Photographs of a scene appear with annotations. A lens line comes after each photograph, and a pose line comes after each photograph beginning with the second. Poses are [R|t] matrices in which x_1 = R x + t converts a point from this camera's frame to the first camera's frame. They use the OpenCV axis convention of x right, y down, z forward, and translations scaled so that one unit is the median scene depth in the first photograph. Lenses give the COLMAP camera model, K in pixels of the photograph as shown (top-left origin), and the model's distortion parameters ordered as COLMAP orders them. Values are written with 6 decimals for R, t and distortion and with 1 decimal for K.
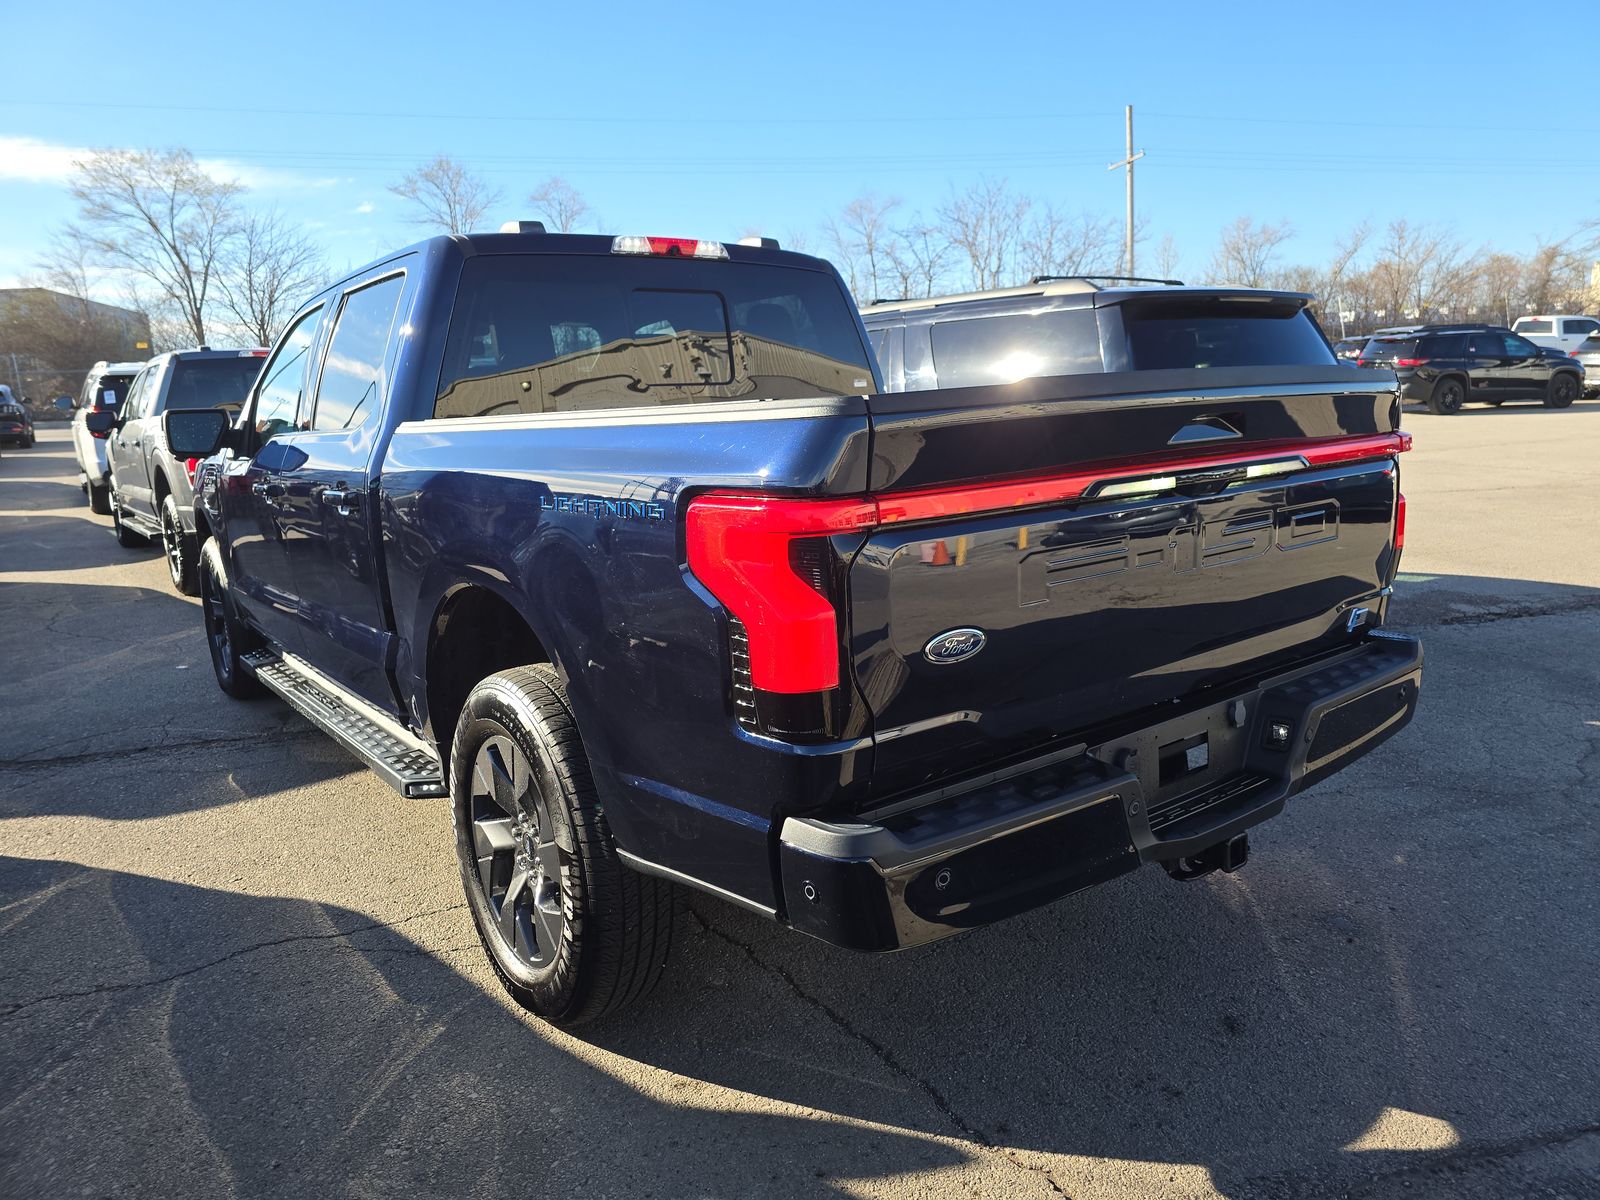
lens RADIAL K [[1086.9, 0, 812.7], [0, 1086.9, 599.7], [0, 0, 1]] dist [0.061268, -0.068963]
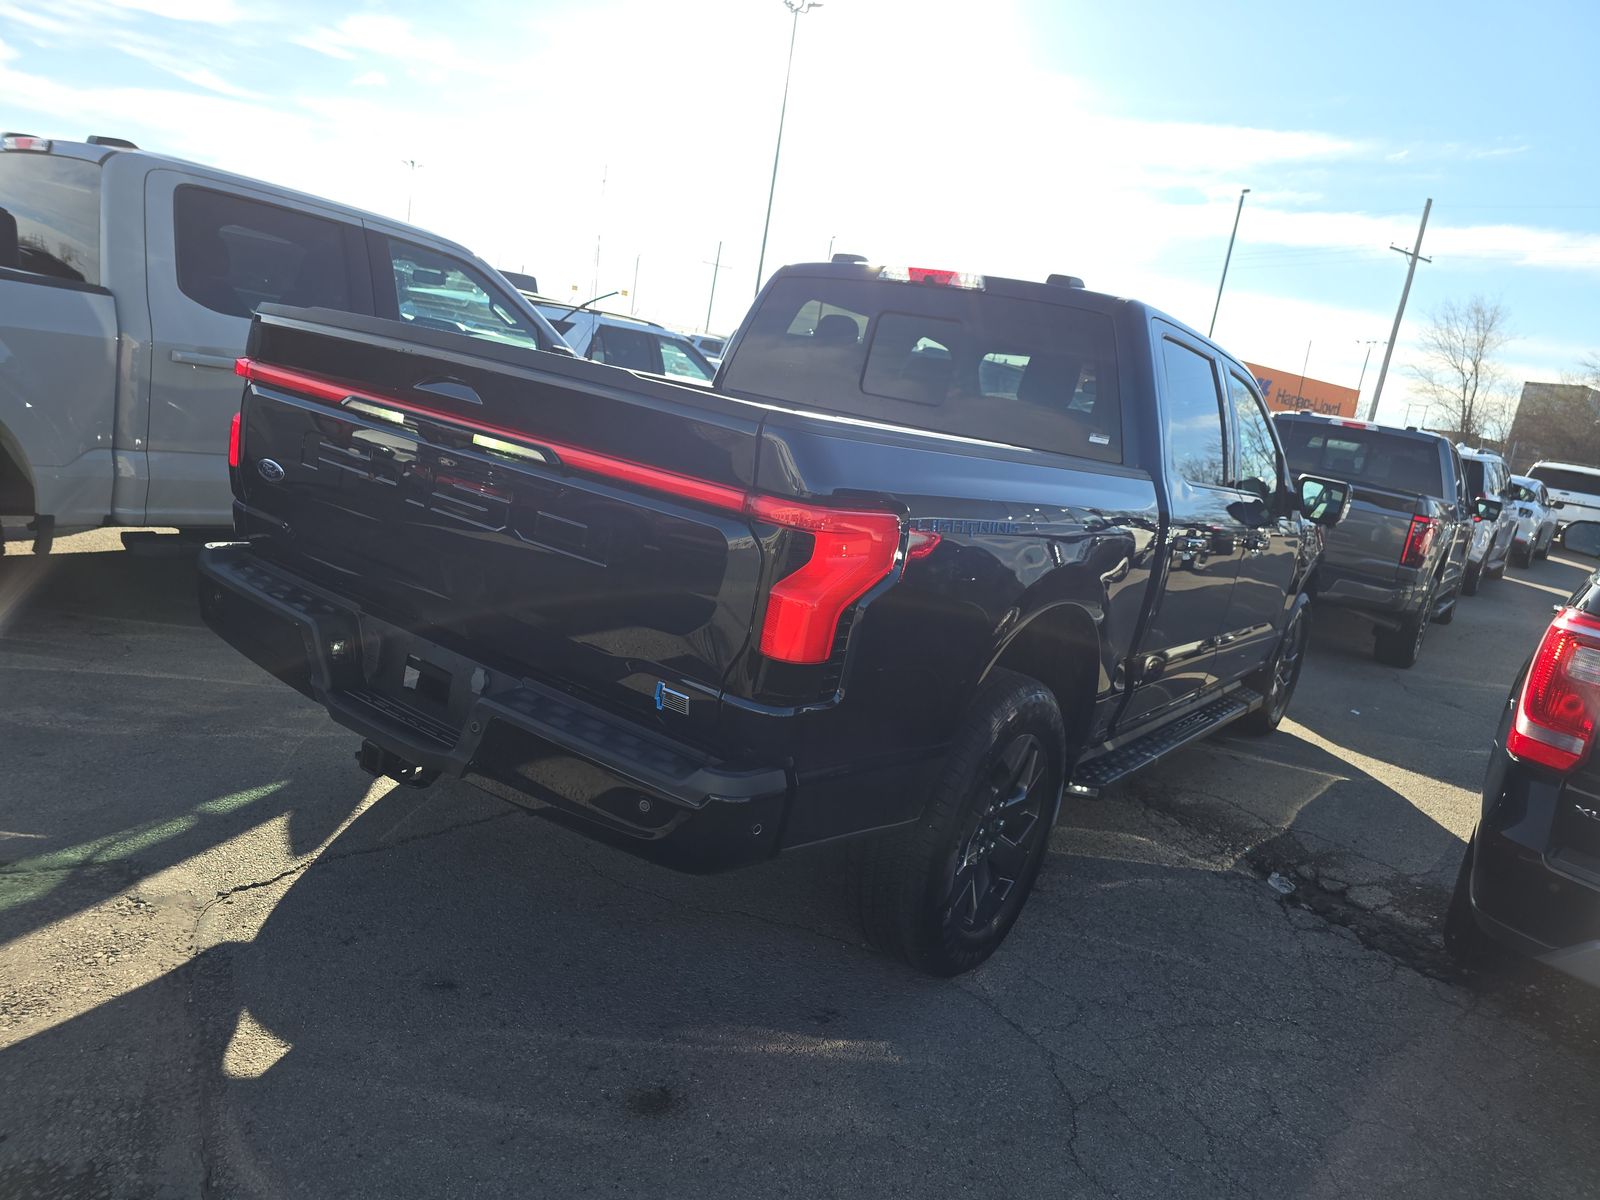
lens RADIAL K [[1082.2, 0, 808.7], [0, 1082.2, 601.0], [0, 0, 1]] dist [0.068799, -0.069784]
pose [[0.282639, 0.280378, -0.917335, 0.651749], [-0.361030, 0.917100, 0.169070, -0.116488], [0.888692, 0.283399, 0.360433, 0.416170]]
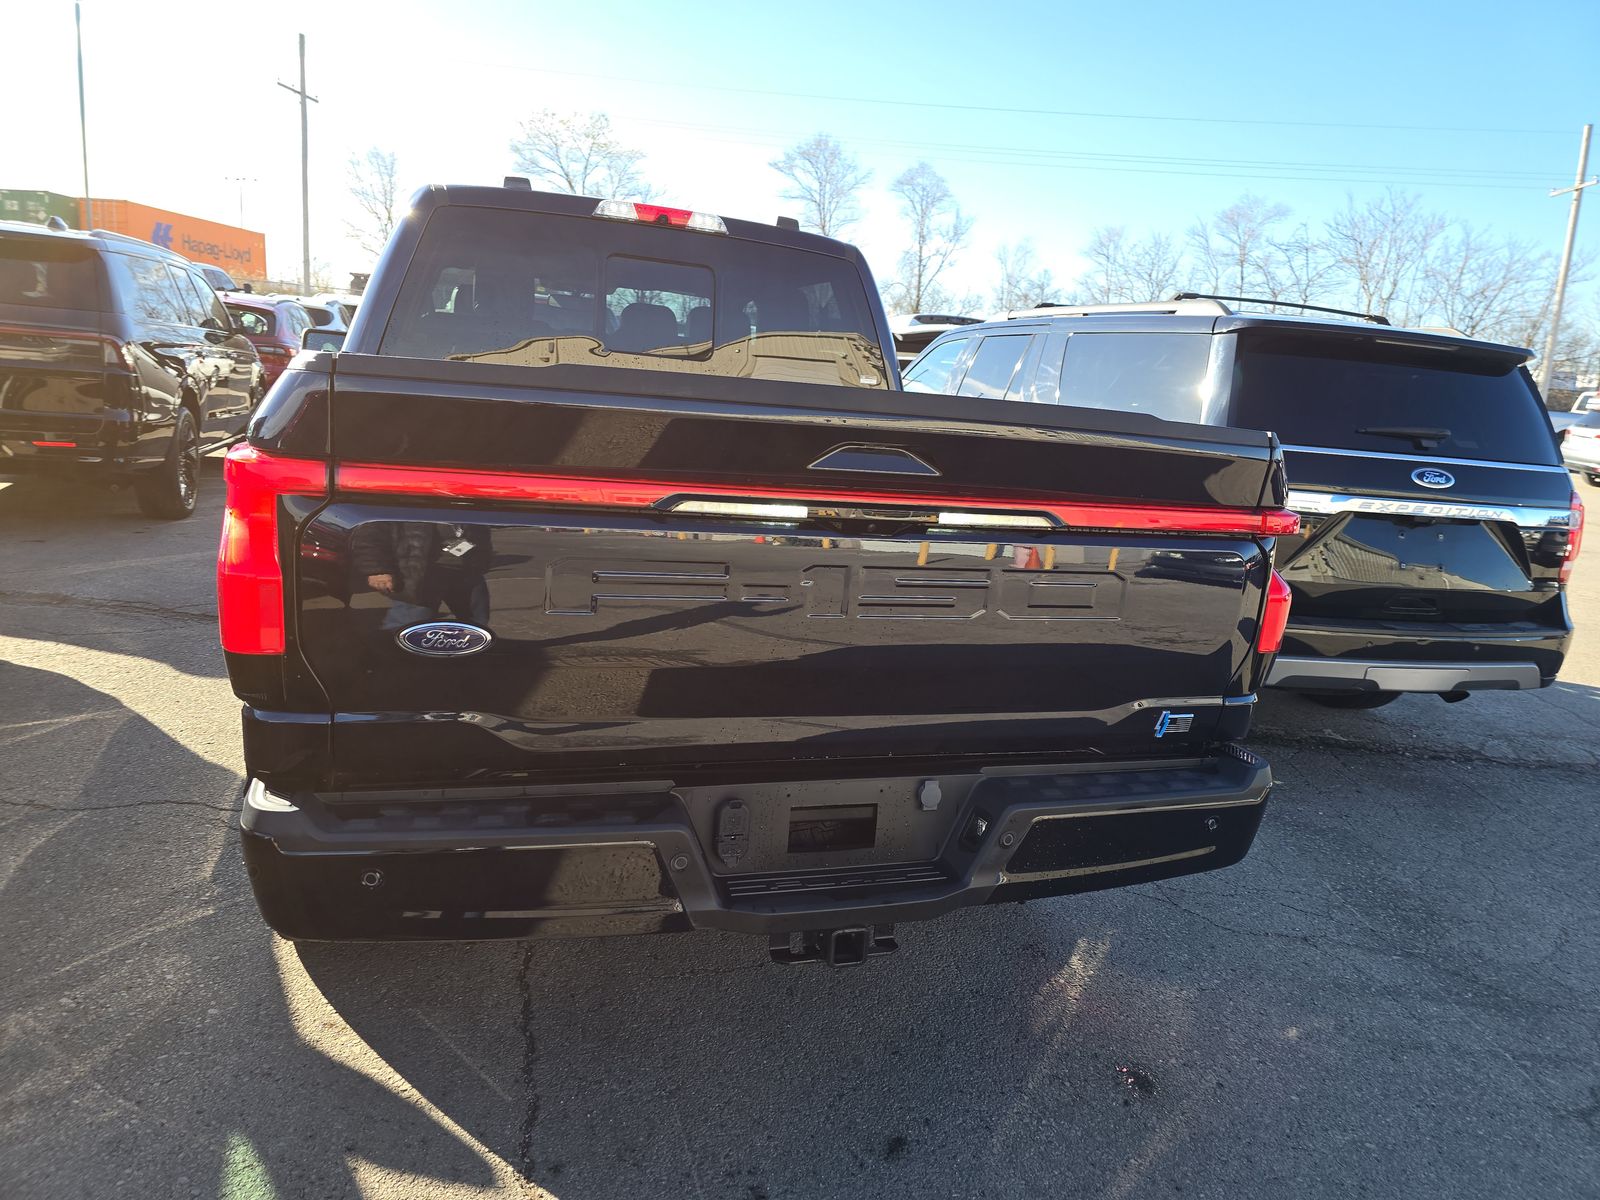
lens RADIAL K [[1082.2, 0, 808.7], [0, 1082.2, 601.0], [0, 0, 1]] dist [0.068799, -0.069784]
pose [[0.938877, 0.184829, -0.290429, 0.243678], [-0.182249, 0.982587, 0.036157, -0.028237], [0.292054, 0.018984, 0.956213, 0.071237]]
